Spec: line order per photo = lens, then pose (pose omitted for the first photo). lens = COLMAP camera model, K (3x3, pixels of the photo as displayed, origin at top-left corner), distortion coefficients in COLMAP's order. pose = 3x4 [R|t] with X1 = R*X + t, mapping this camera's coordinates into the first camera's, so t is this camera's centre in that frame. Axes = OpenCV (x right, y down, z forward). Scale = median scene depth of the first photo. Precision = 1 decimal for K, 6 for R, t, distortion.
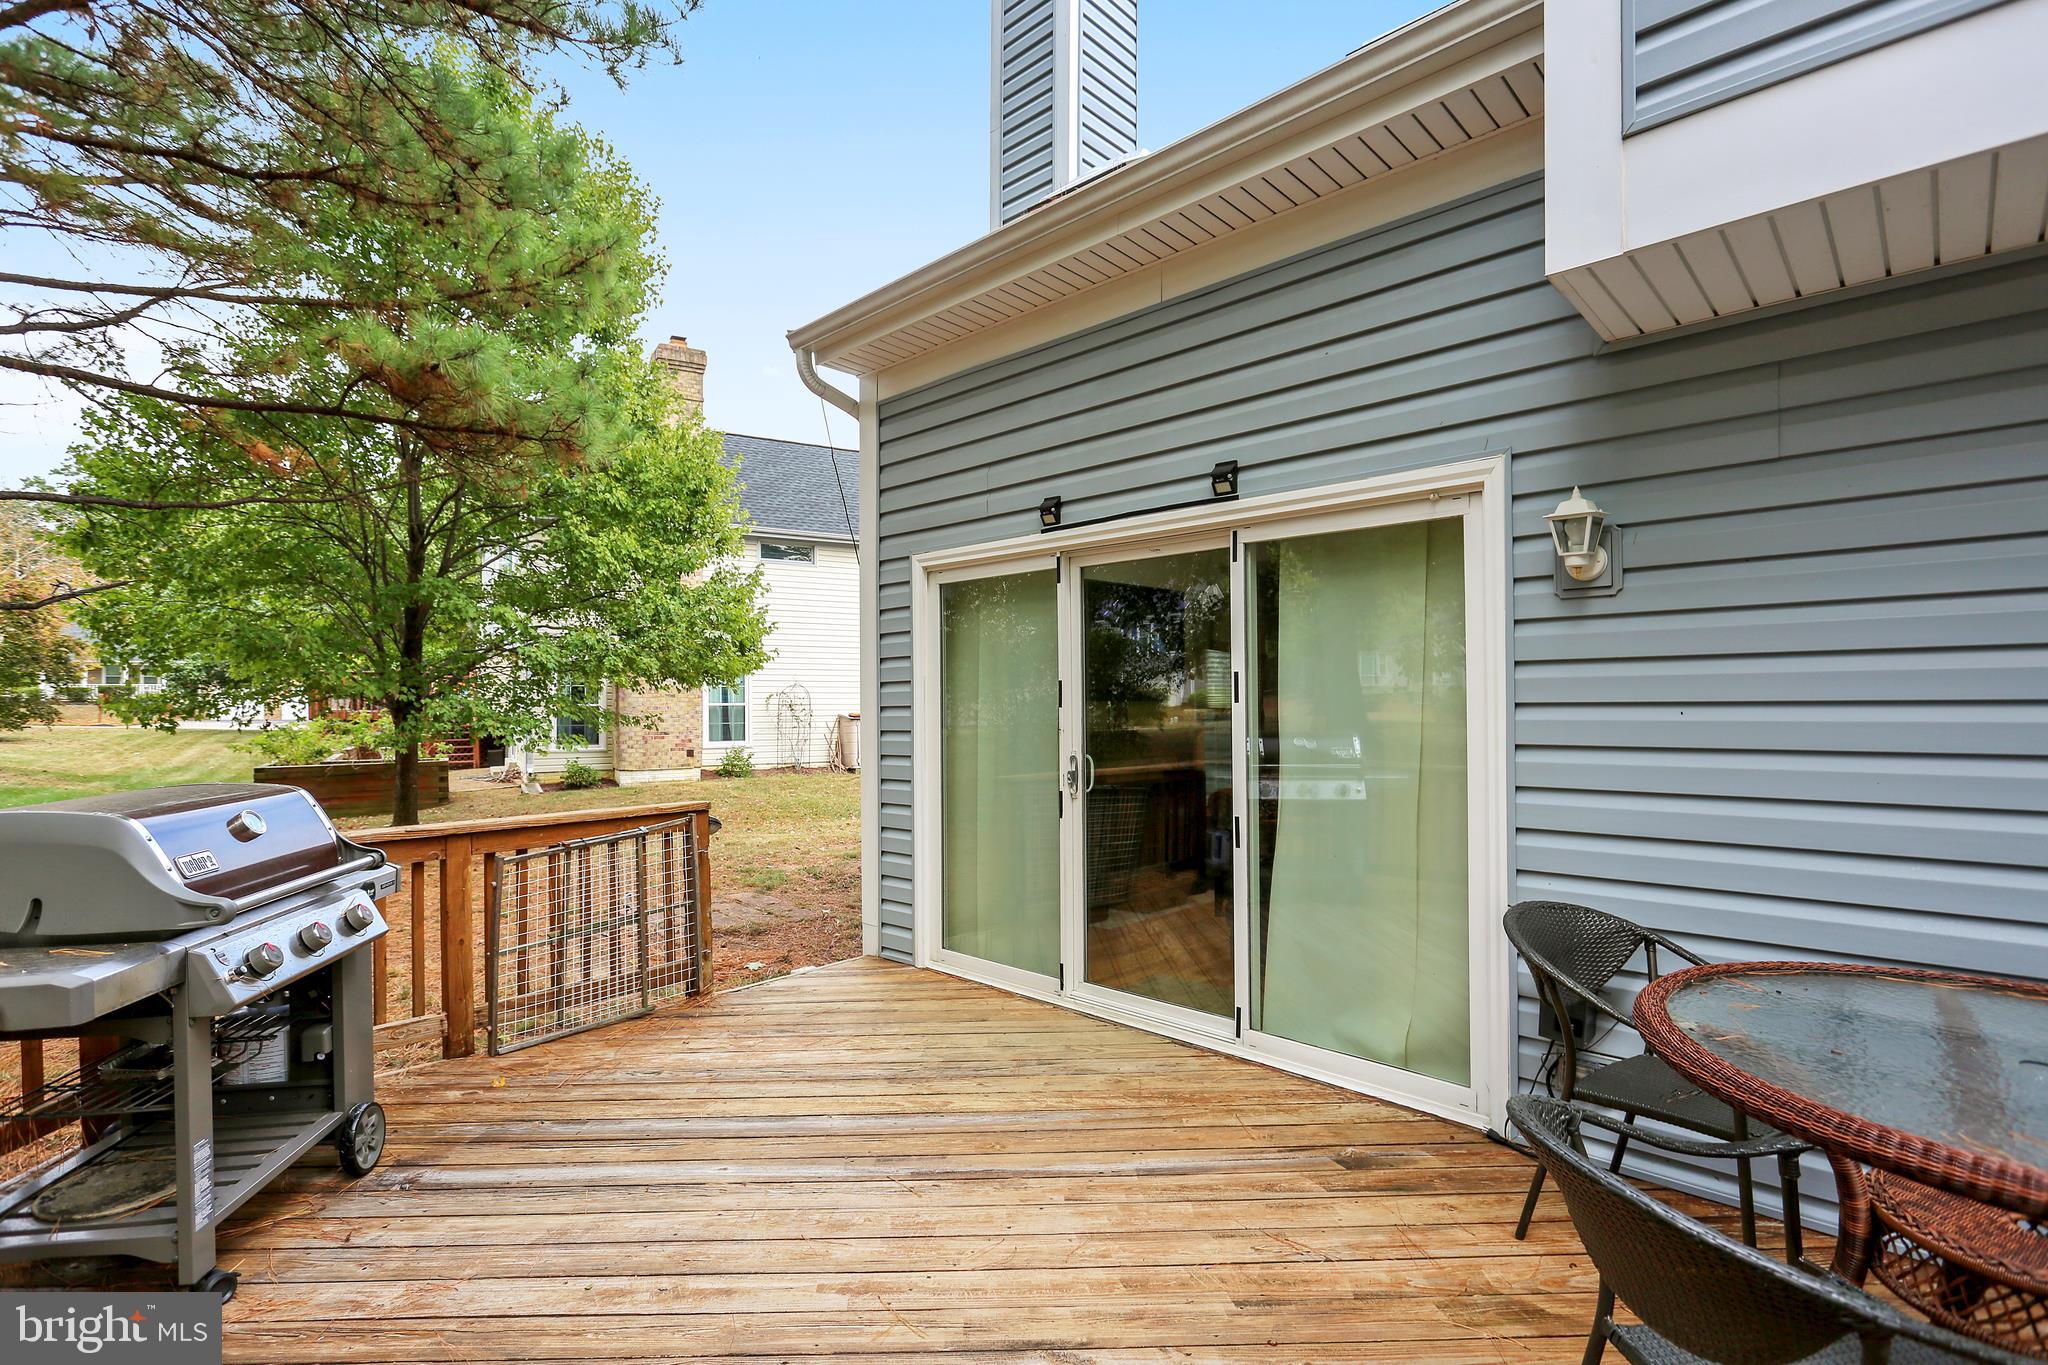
lens RADIAL K [[973.2, 0, 1016.2], [0, 973.2, 693.9], [0, 0, 1]] dist [-0.014366, 0.000545]
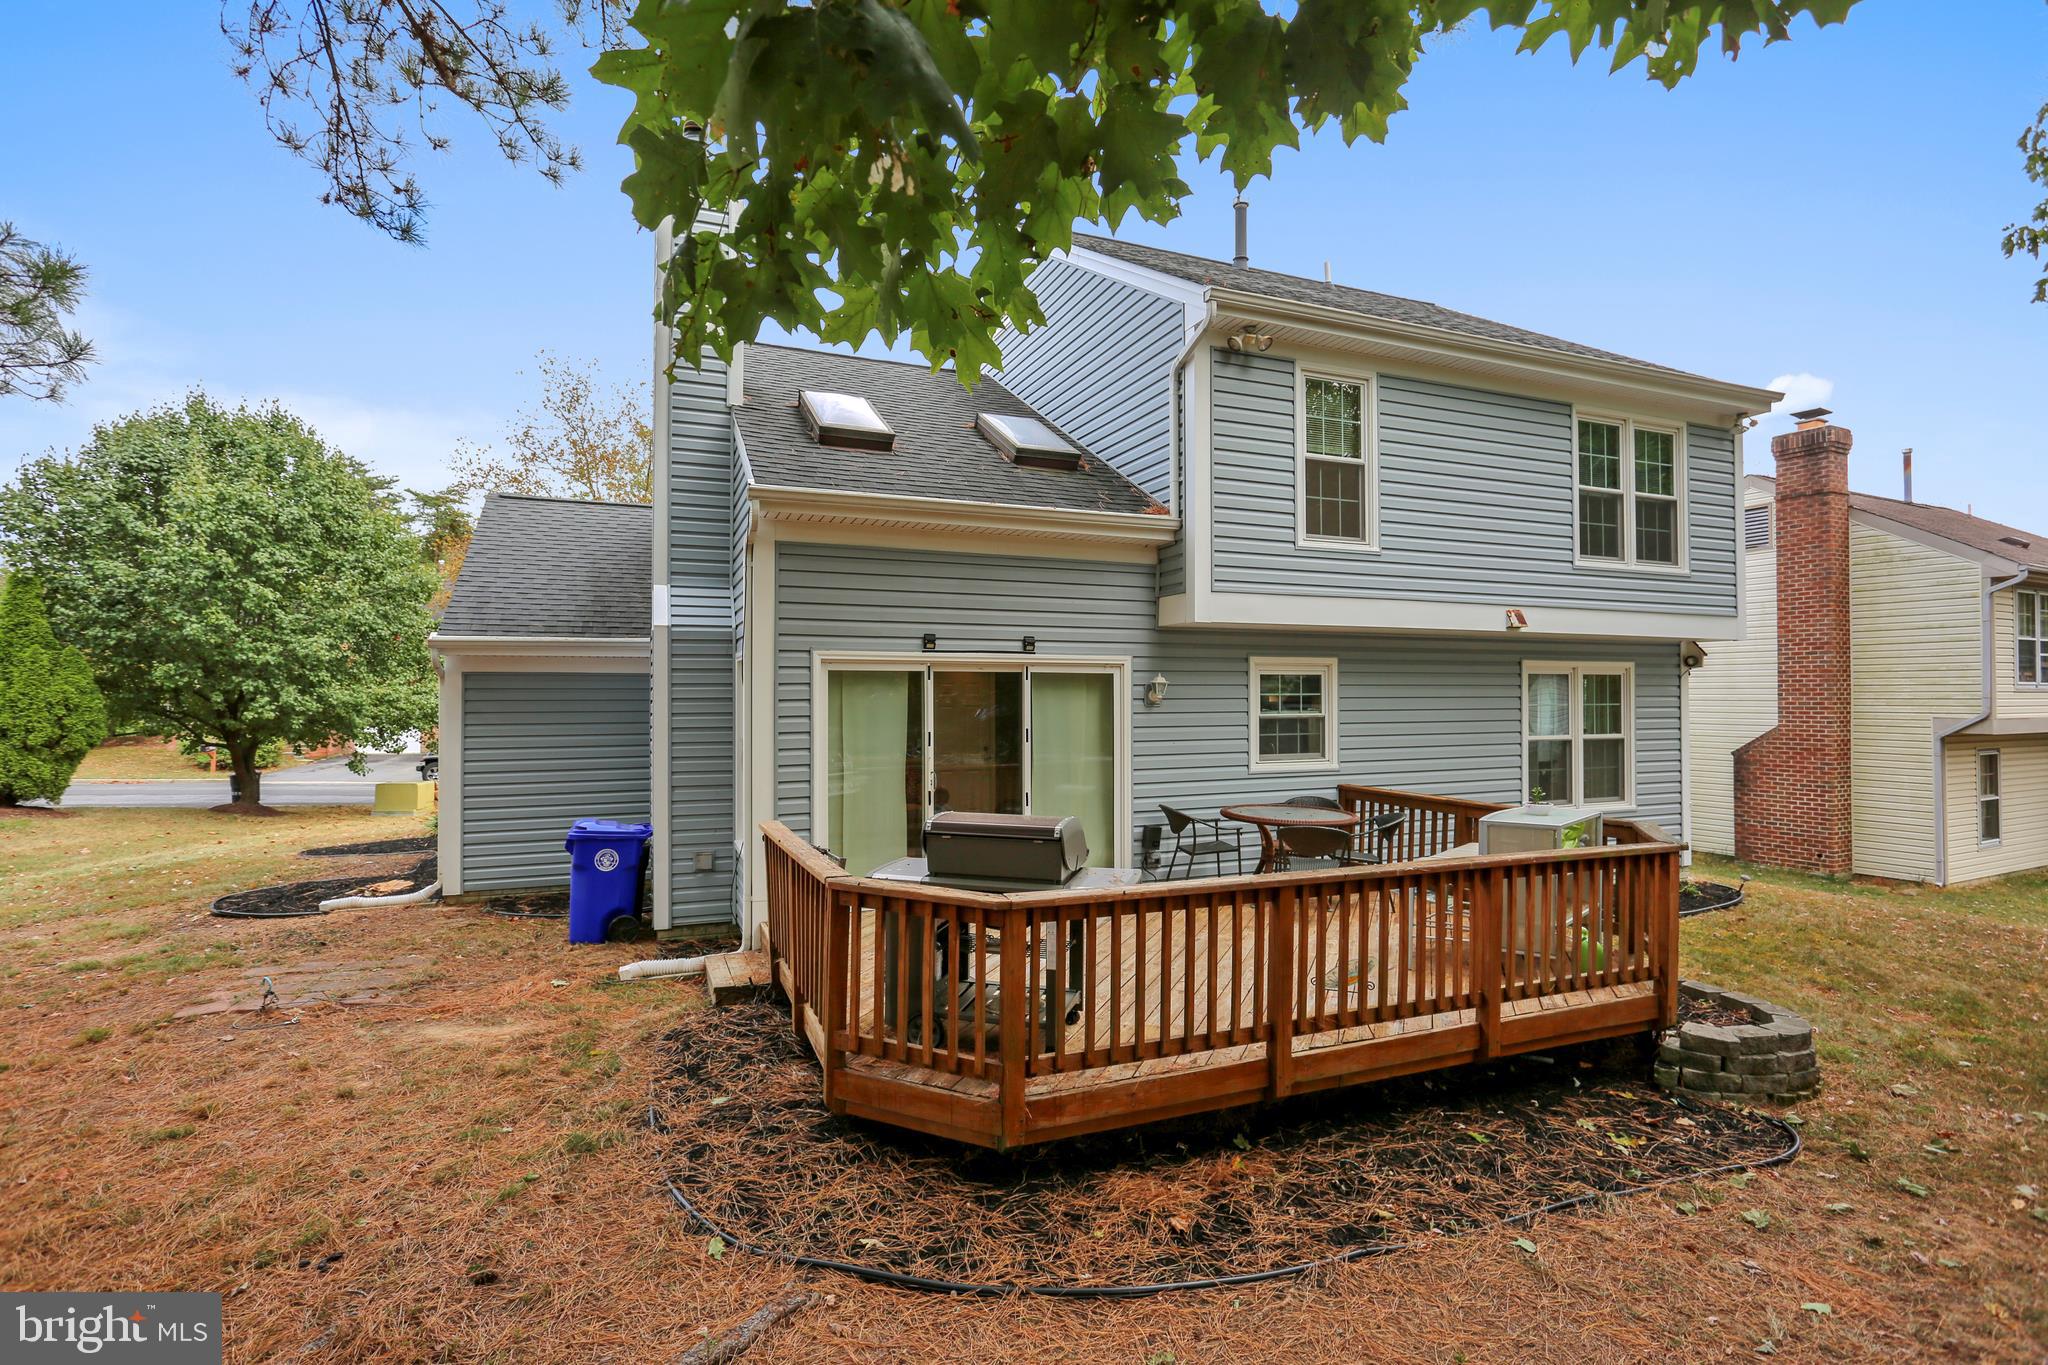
lens RADIAL K [[973.2, 0, 1016.2], [0, 973.2, 693.9], [0, 0, 1]] dist [-0.014366, 0.000545]
pose [[0.397753, 0.007341, 0.917463, -2.177556], [-0.009429, 0.999948, -0.003913, -0.110077], [-0.917444, -0.007095, 0.397801, 0.139695]]
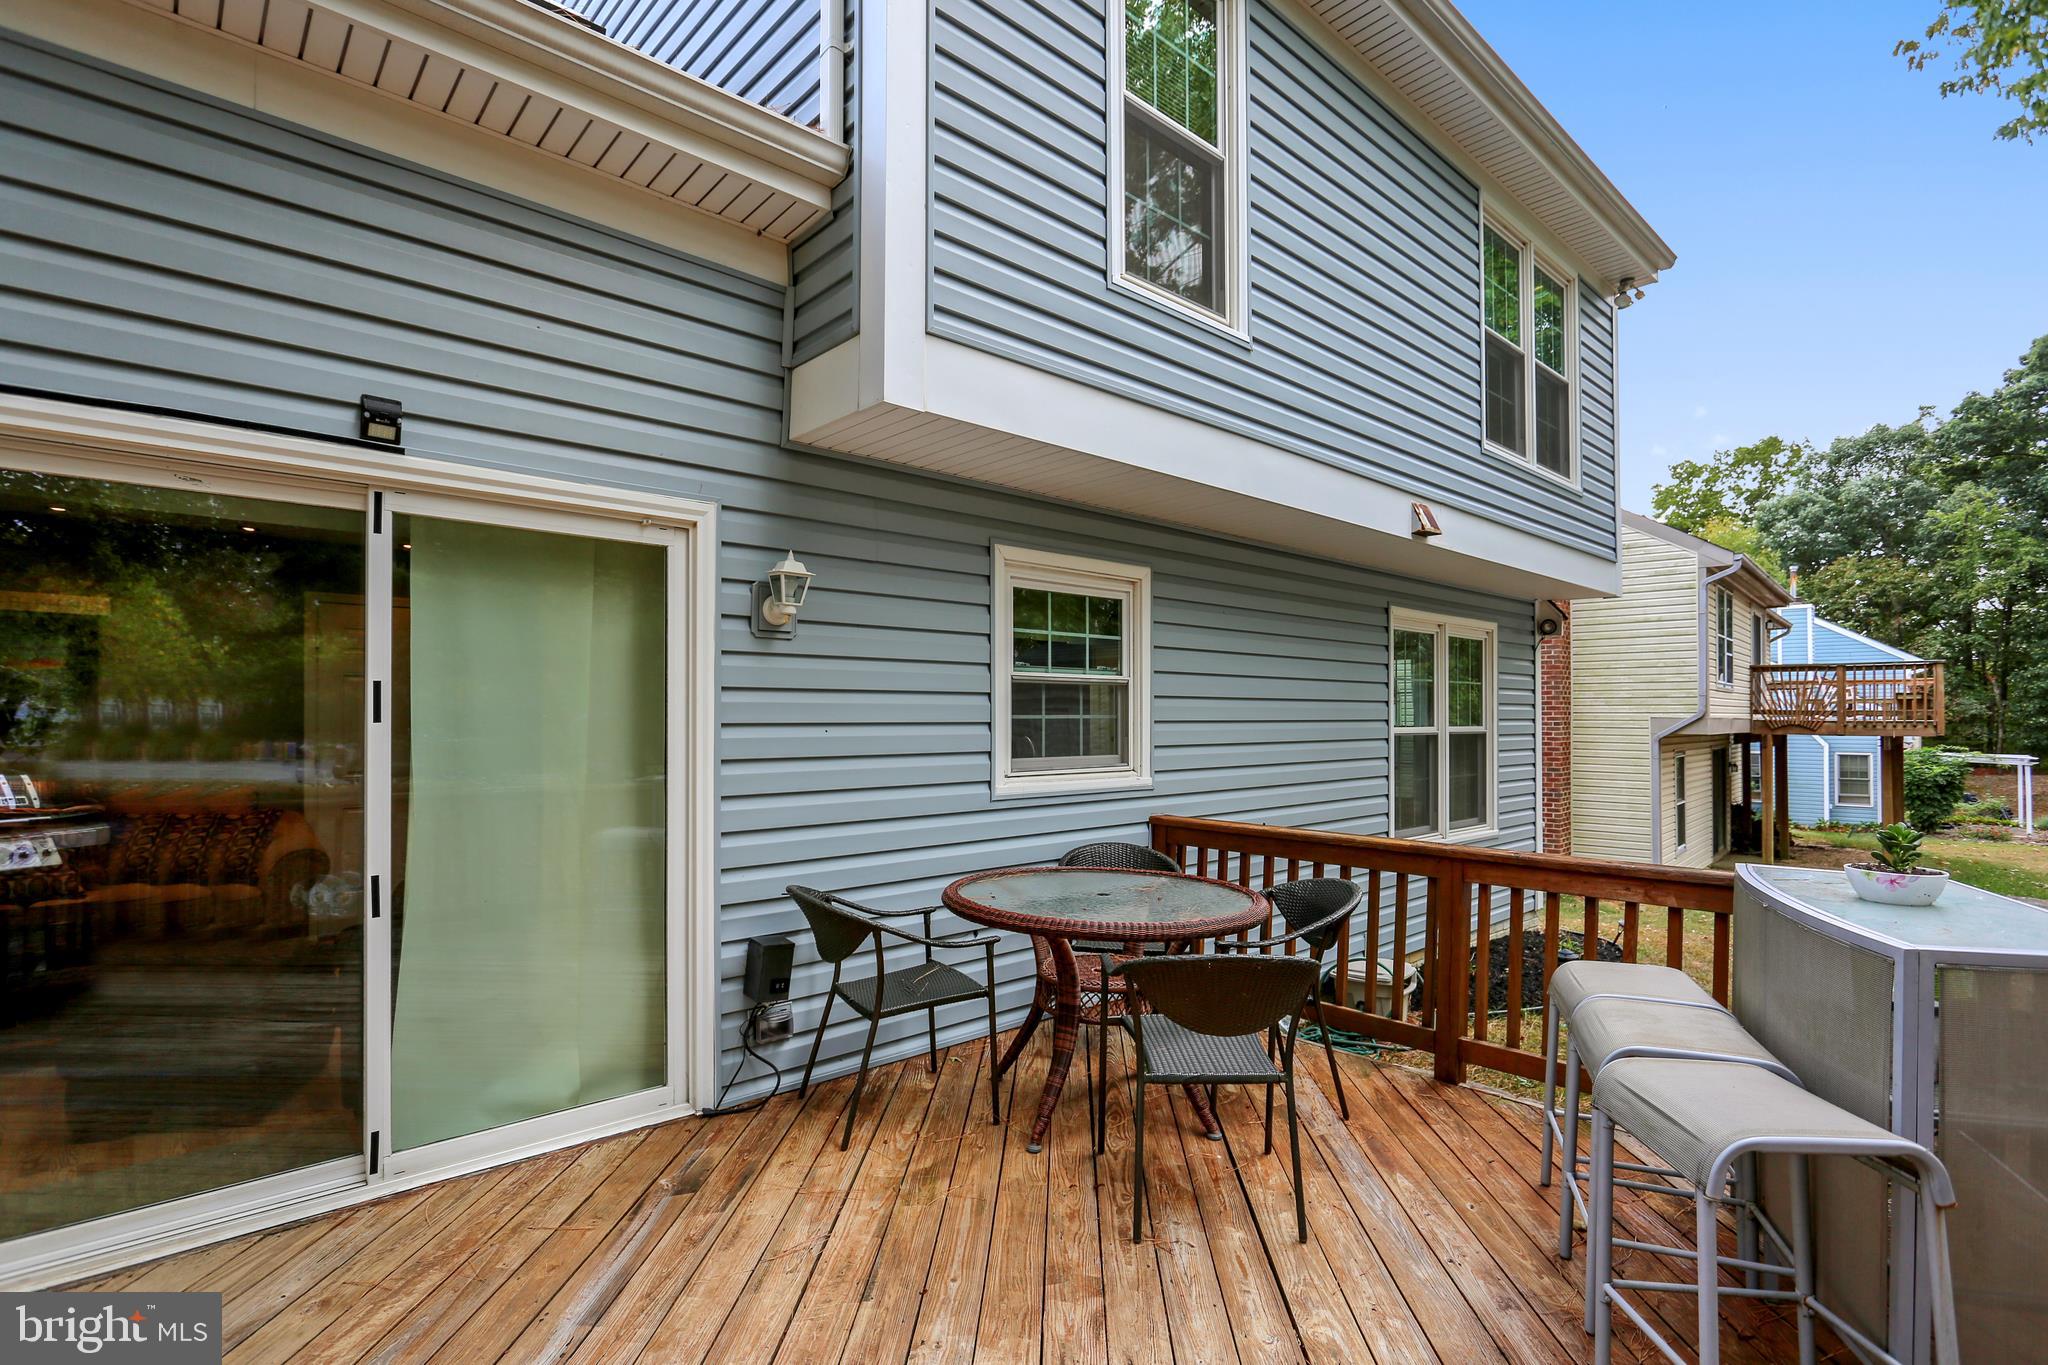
lens RADIAL K [[984.8, 0, 1032.0], [0, 984.8, 706.7], [0, 0, 1]] dist [-0.017537, 0.000202]
pose [[0.041778, 0.017533, 0.998973, -0.579950], [-0.010021, 0.999803, -0.017129, 0.005348], [-0.999077, -0.009295, 0.041945, 0.545031]]
